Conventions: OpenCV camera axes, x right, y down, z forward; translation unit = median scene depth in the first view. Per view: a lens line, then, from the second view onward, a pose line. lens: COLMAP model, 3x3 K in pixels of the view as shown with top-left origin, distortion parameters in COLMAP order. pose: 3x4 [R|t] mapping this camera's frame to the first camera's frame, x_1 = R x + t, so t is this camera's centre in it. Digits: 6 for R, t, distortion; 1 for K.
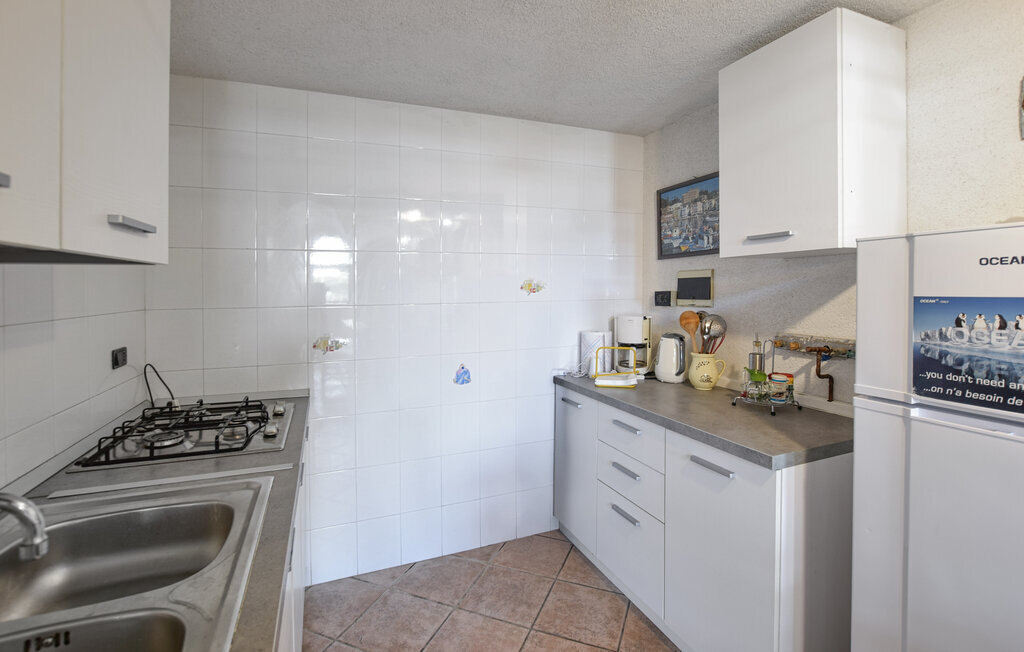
lens RADIAL K [[474.4, 0, 513.7], [0, 474.4, 288.2], [0, 0, 1]] dist [-0.026389, 0.000213]
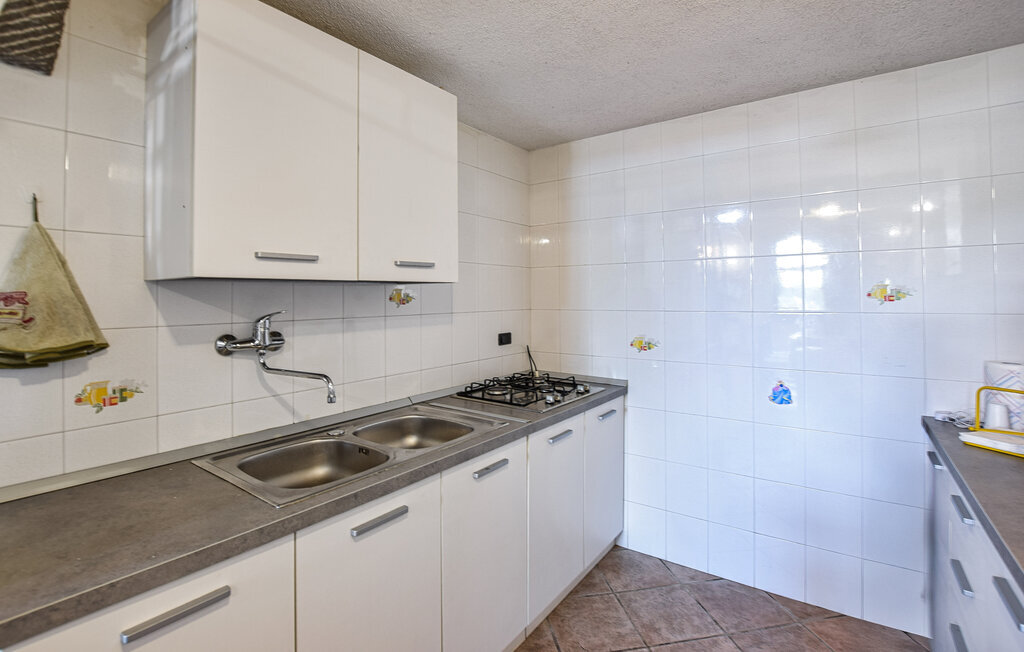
lens RADIAL K [[476.4, 0, 508.5], [0, 476.4, 291.9], [0, 0, 1]] dist [-0.000383, 0.000127]
pose [[0.531380, -0.005890, -0.847113, 0.427334], [0.000842, 0.999979, -0.006425, -0.001345], [0.847133, 0.002701, 0.531373, 0.109440]]
